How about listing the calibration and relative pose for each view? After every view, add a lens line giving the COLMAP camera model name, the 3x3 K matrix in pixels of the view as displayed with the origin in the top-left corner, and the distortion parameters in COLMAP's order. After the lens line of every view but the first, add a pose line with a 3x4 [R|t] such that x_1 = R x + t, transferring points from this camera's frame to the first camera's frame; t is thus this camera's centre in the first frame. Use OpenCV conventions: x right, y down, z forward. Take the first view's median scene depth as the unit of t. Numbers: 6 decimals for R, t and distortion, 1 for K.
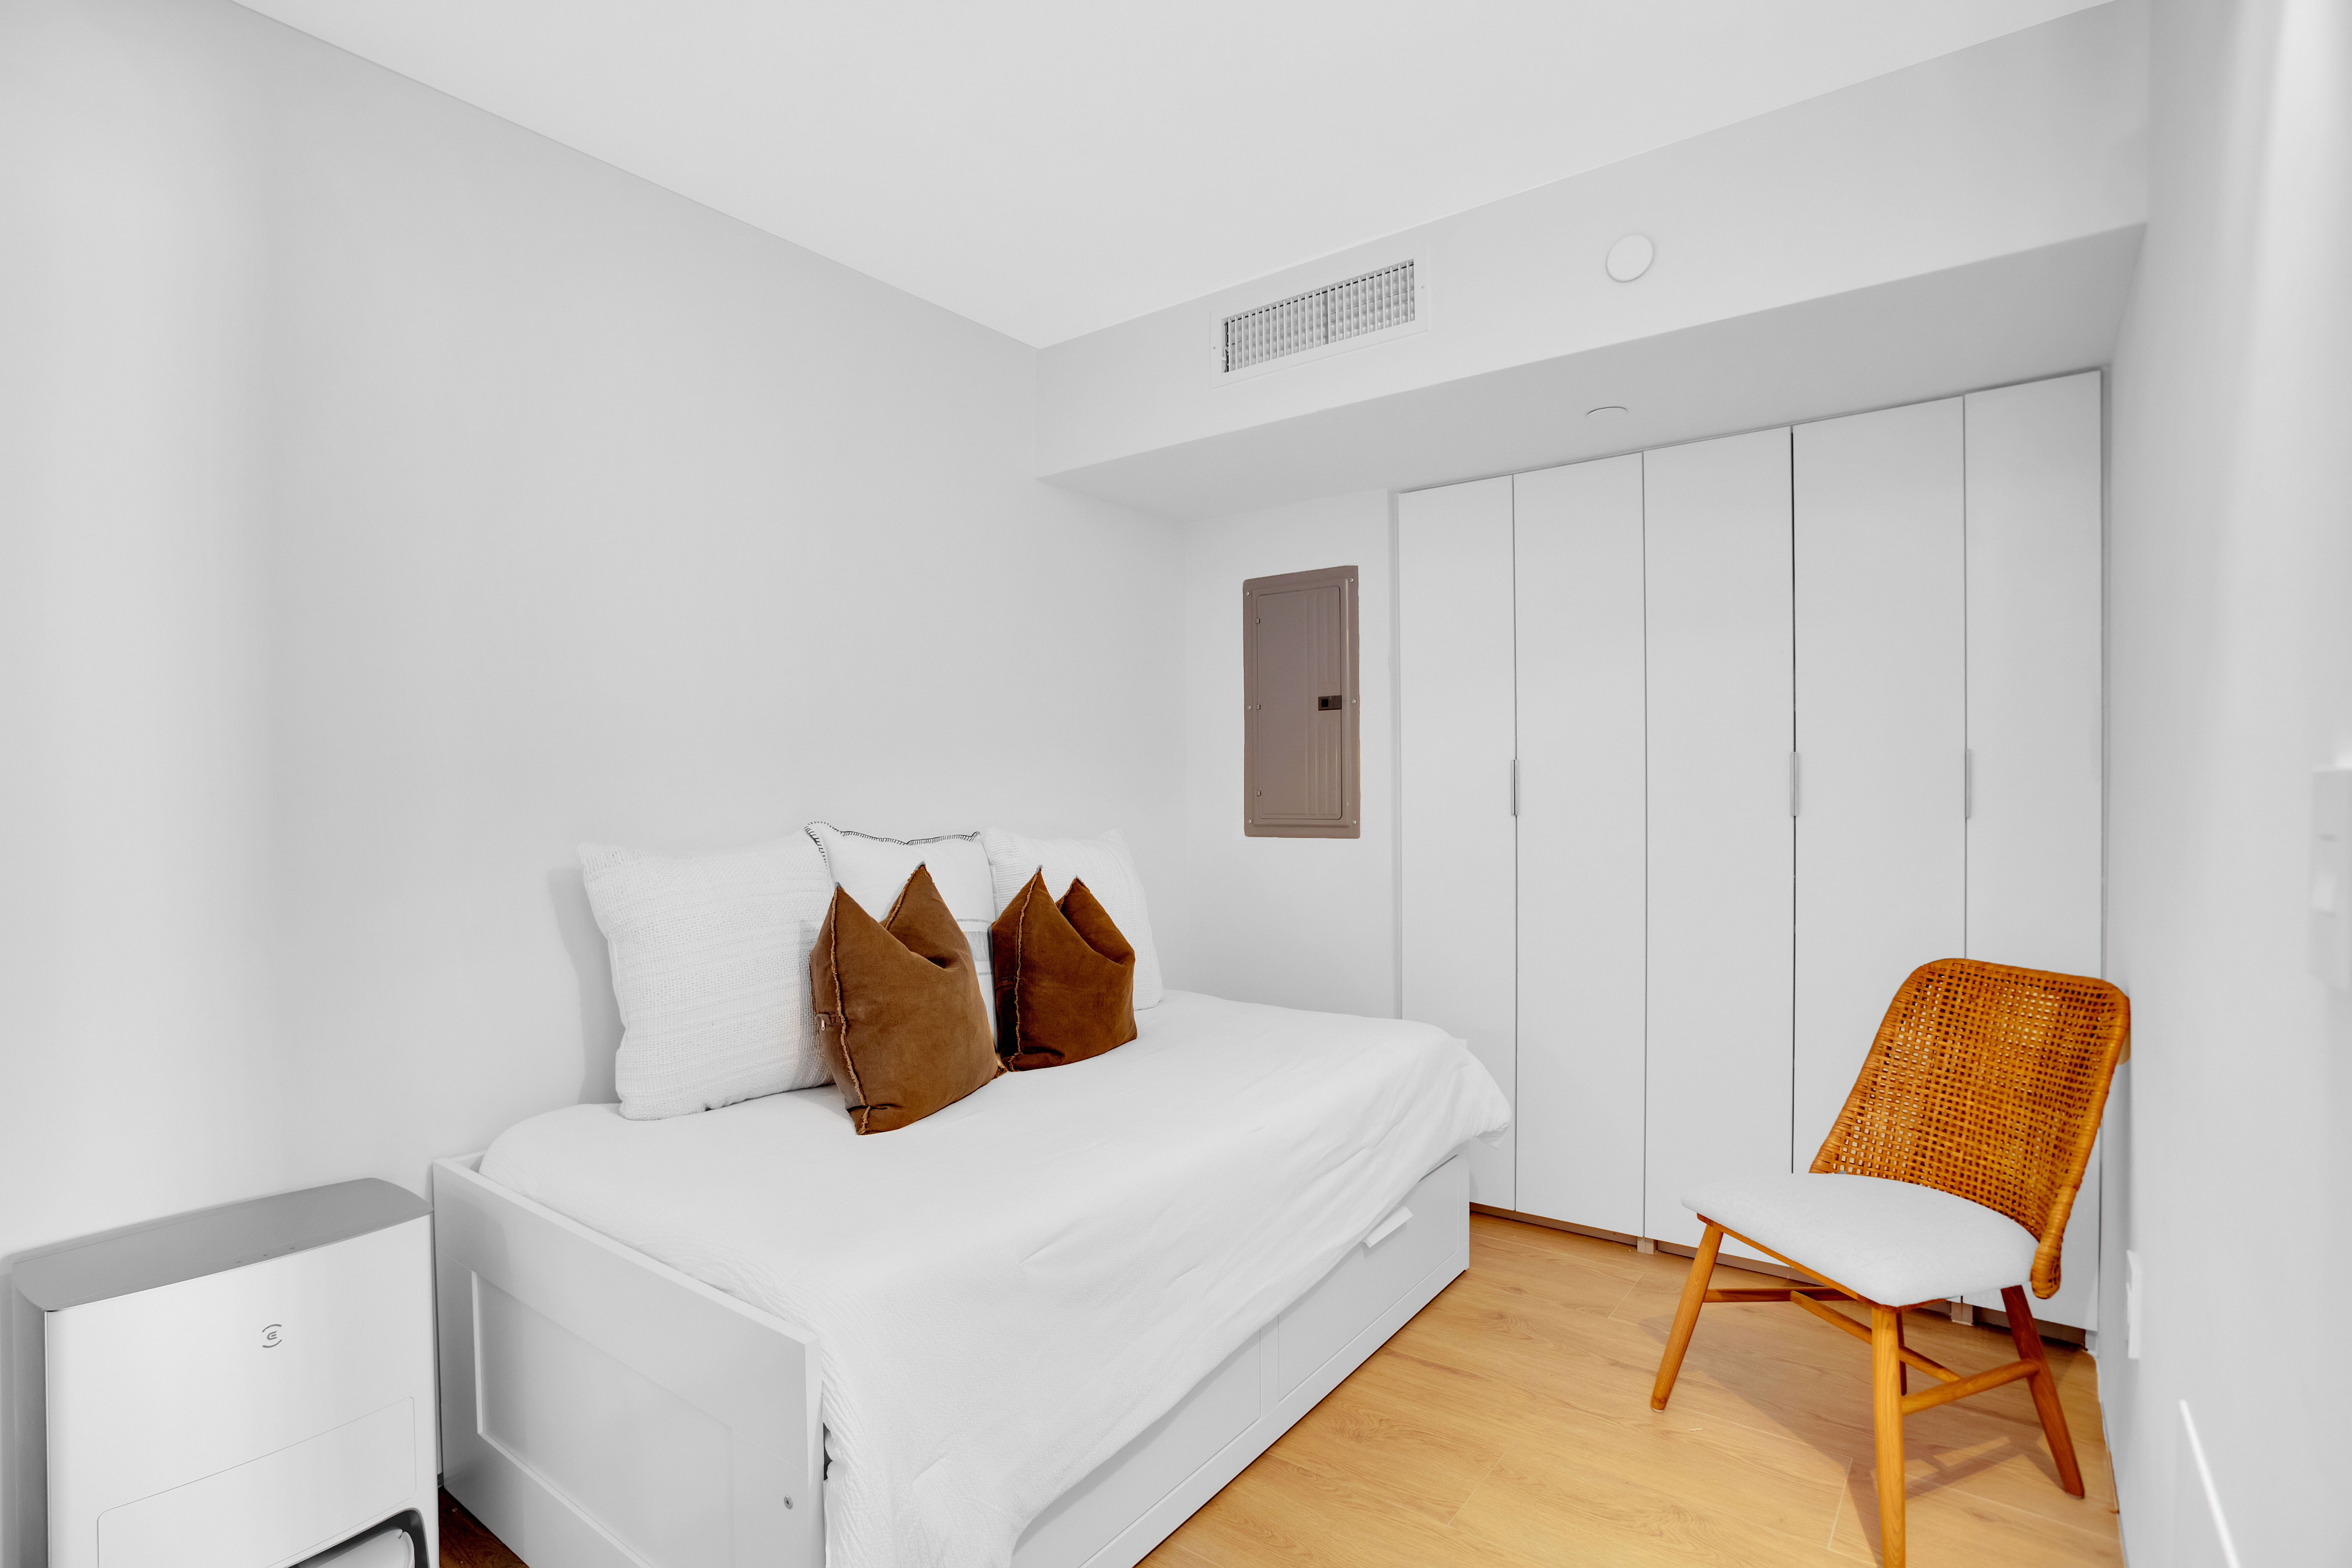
lens RADIAL K [[1197.9, 0, 1180.1], [0, 1197.9, 810.7], [0, 0, 1]] dist [-0.000750, 0.000027]
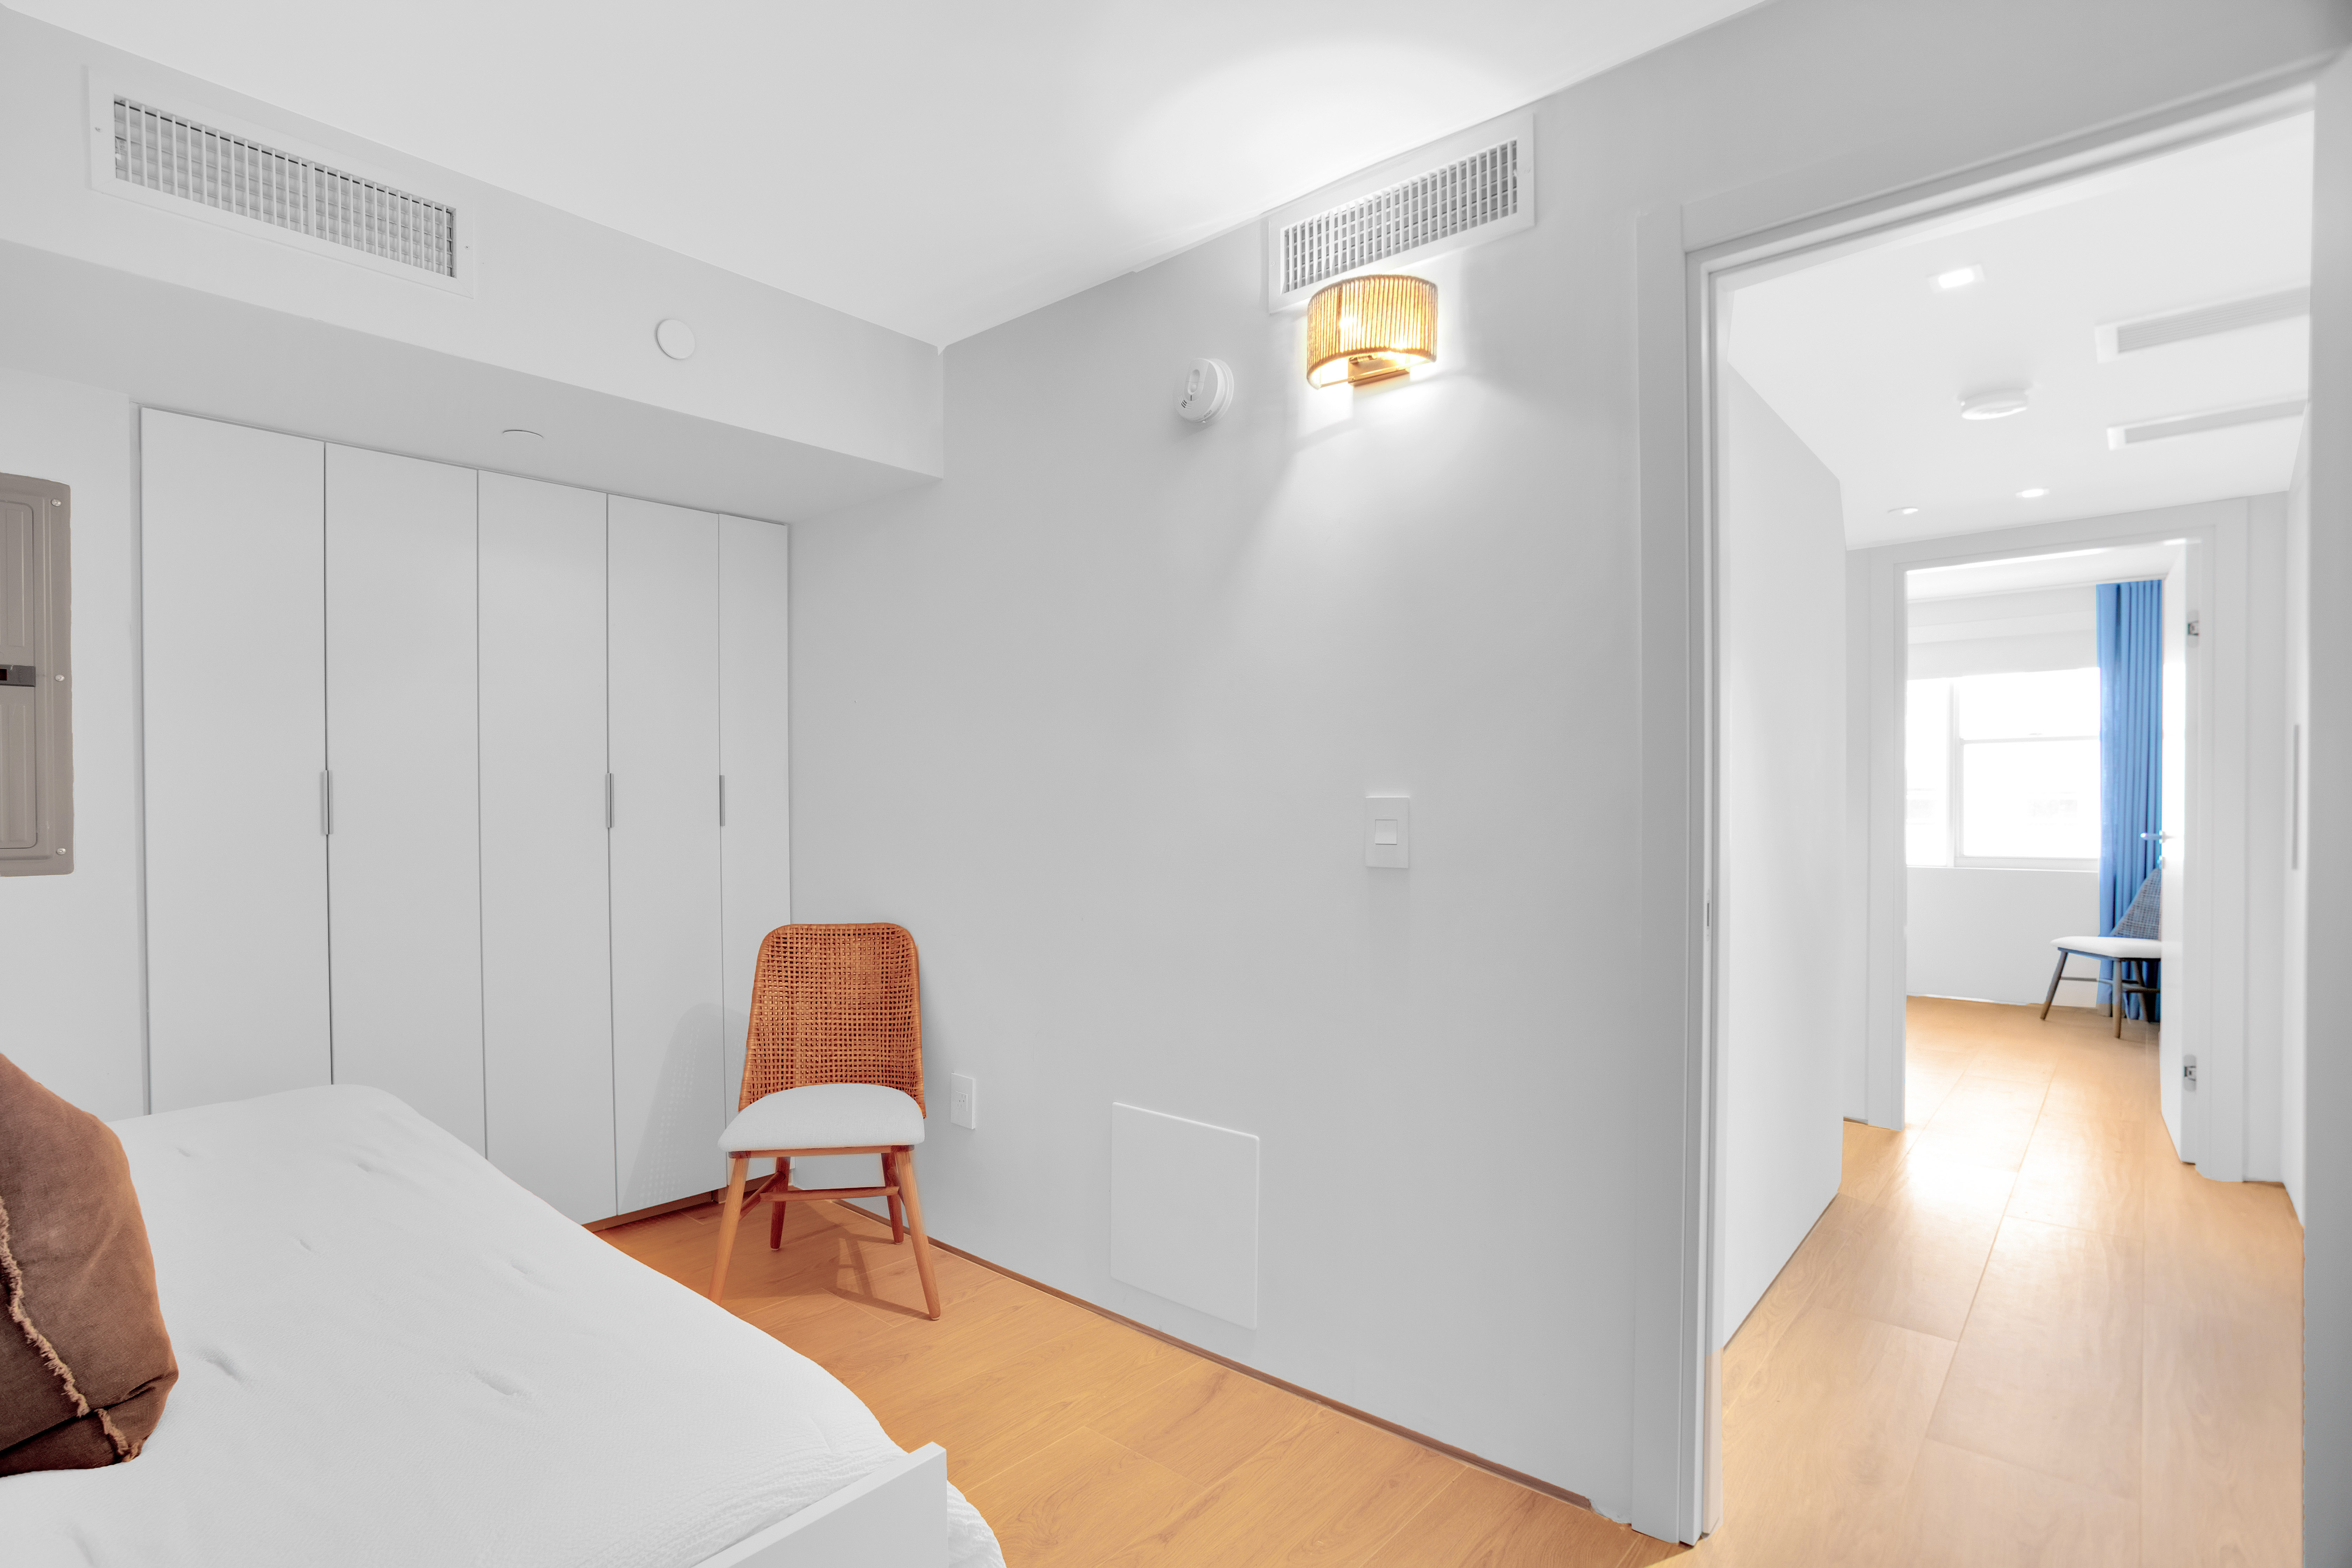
lens RADIAL K [[1084.3, 0, 1178.0], [0, 1084.3, 810.6], [0, 0, 1]] dist [-0.018907, 0.000510]
pose [[0.099733, -0.002906, 0.995010, -0.428685], [0.016431, 0.999864, 0.001273, -0.003969], [-0.994879, 0.016222, 0.099767, 0.308111]]
